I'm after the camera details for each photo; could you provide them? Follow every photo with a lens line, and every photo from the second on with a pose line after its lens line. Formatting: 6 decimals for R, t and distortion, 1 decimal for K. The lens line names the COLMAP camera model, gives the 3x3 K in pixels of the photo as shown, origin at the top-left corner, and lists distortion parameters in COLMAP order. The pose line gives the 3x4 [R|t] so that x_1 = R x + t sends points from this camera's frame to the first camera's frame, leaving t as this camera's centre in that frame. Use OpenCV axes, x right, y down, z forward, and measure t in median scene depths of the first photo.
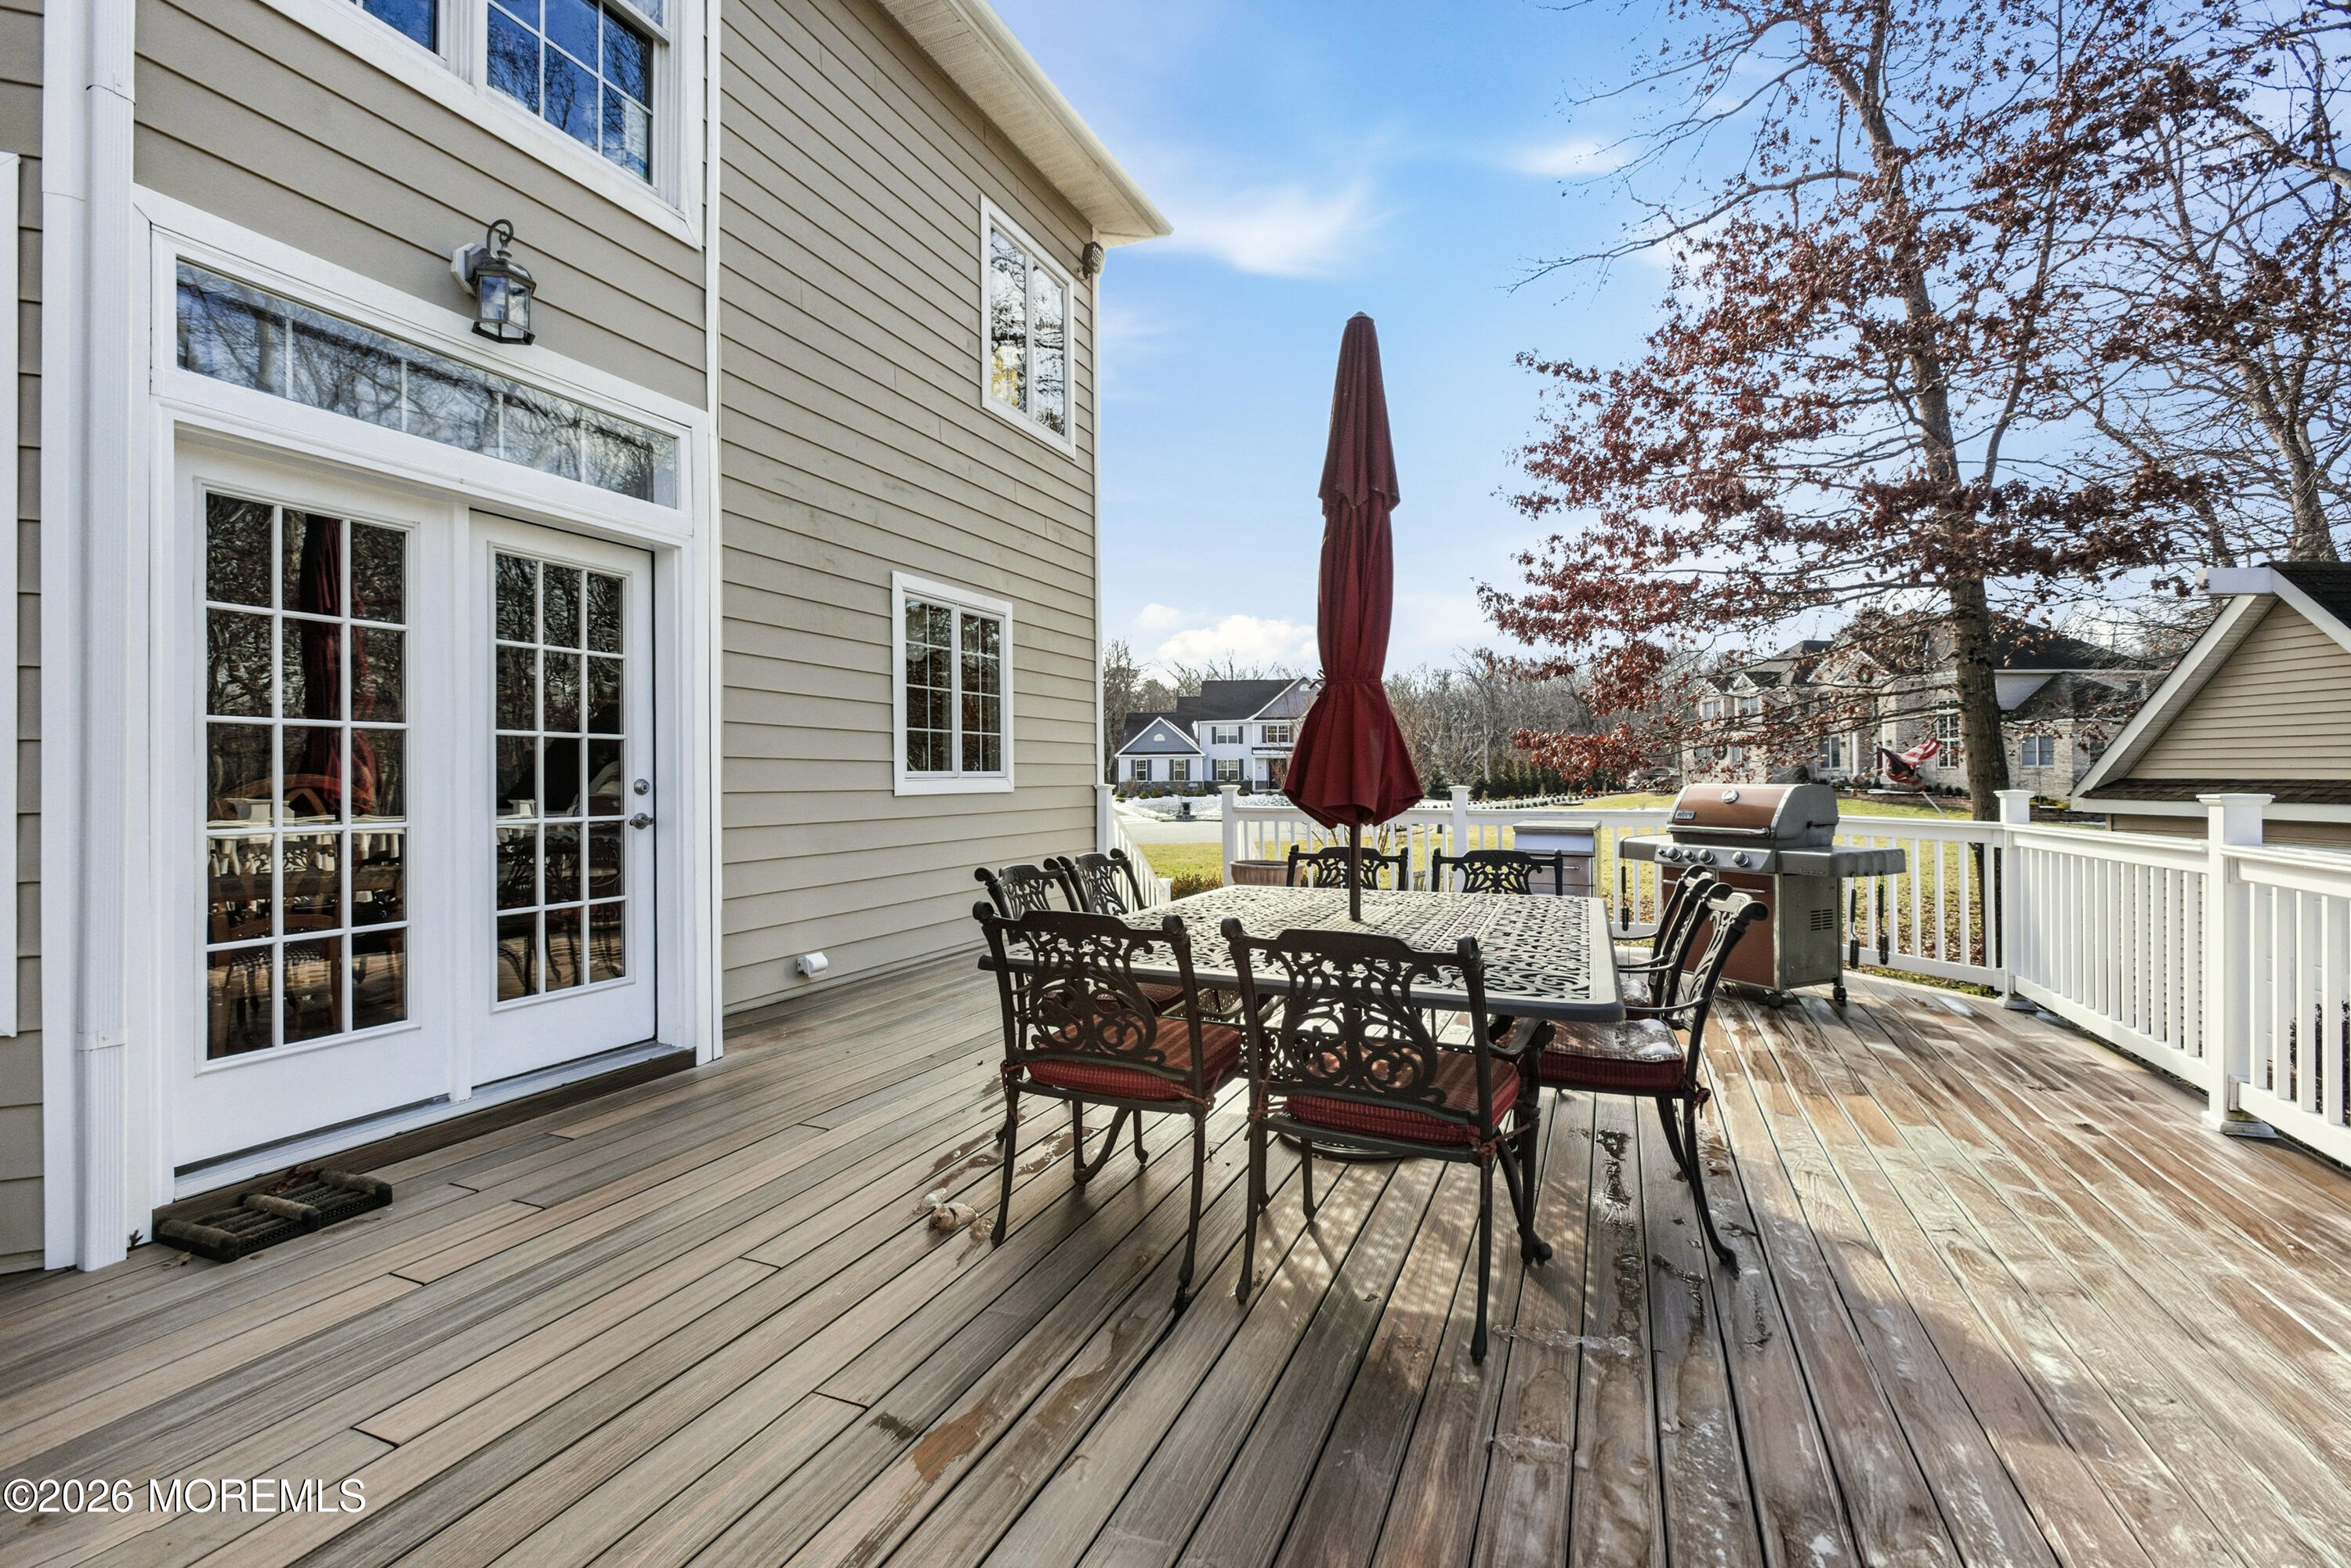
lens RADIAL K [[1065.1, 0, 1174.4], [0, 1065.1, 778.0], [0, 0, 1]] dist [0.001662, 0.000388]
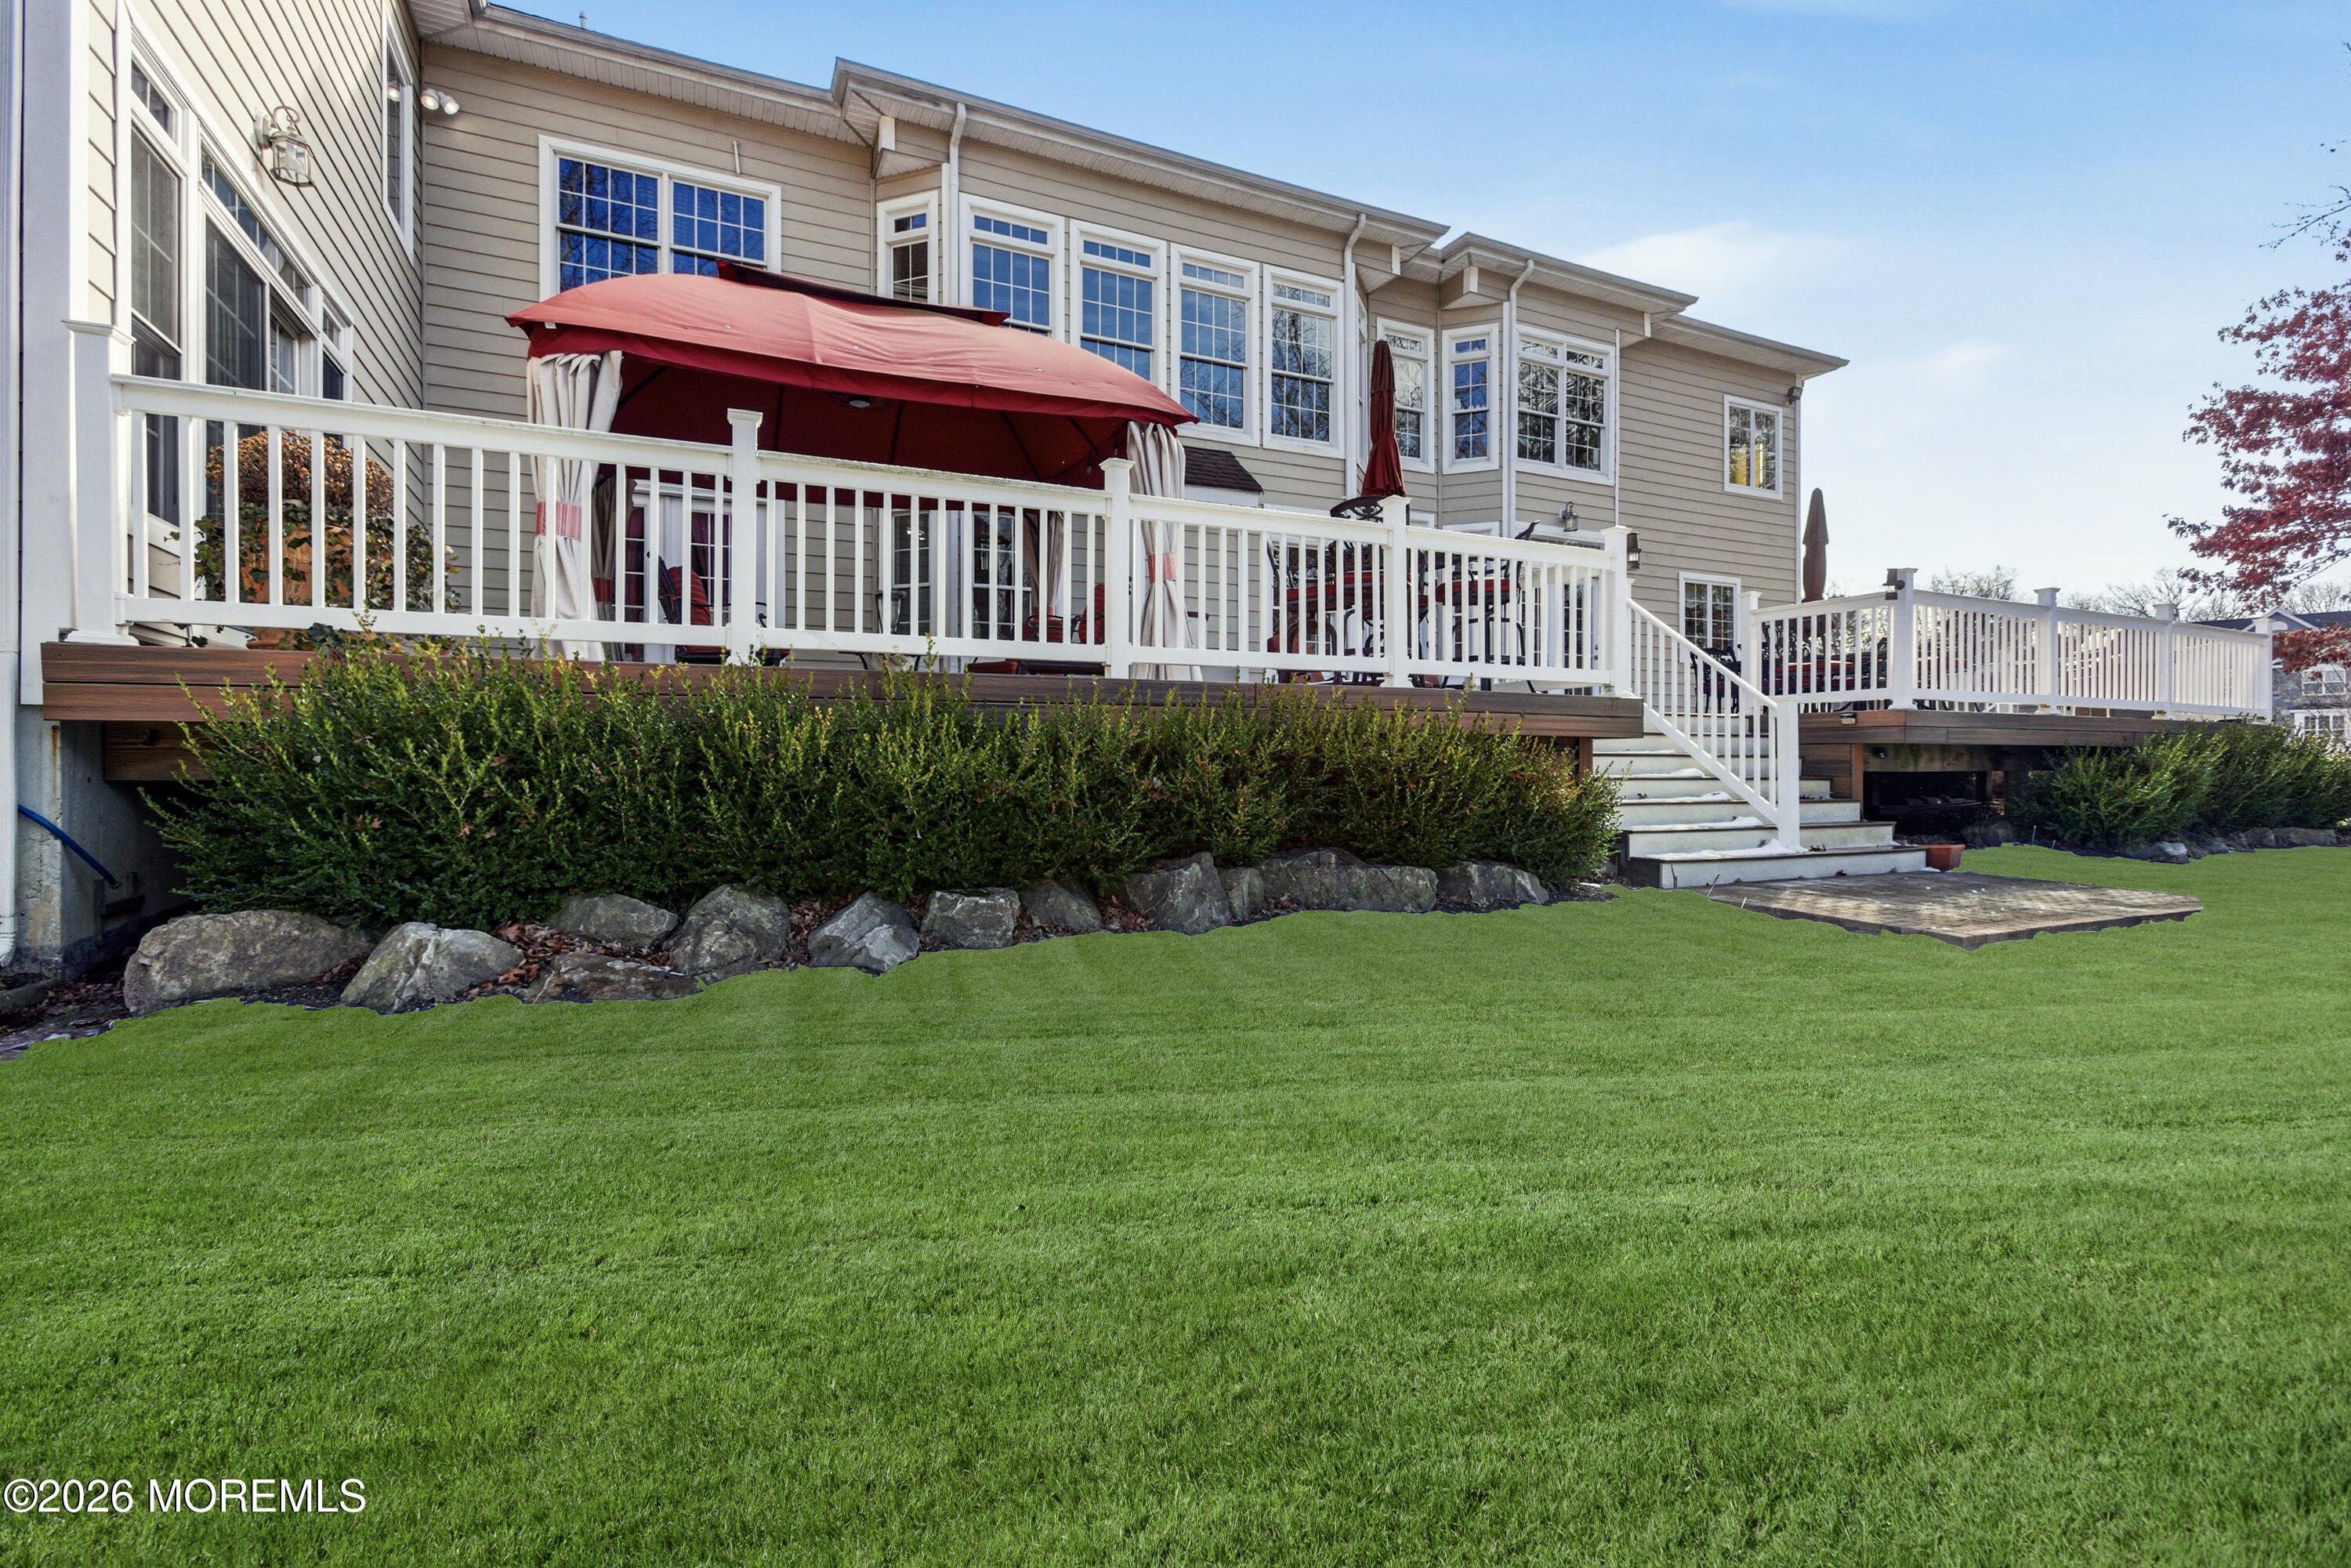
lens RADIAL K [[1065.1, 0, 1171.9], [0, 1065.1, 772.4], [0, 0, 1]] dist [0.001662, 0.000388]
pose [[0.746020, 0.013526, -0.665786, 0.547189], [-0.007638, 0.999902, 0.011755, 0.269739], [0.665880, -0.003684, 0.746050, -1.747205]]
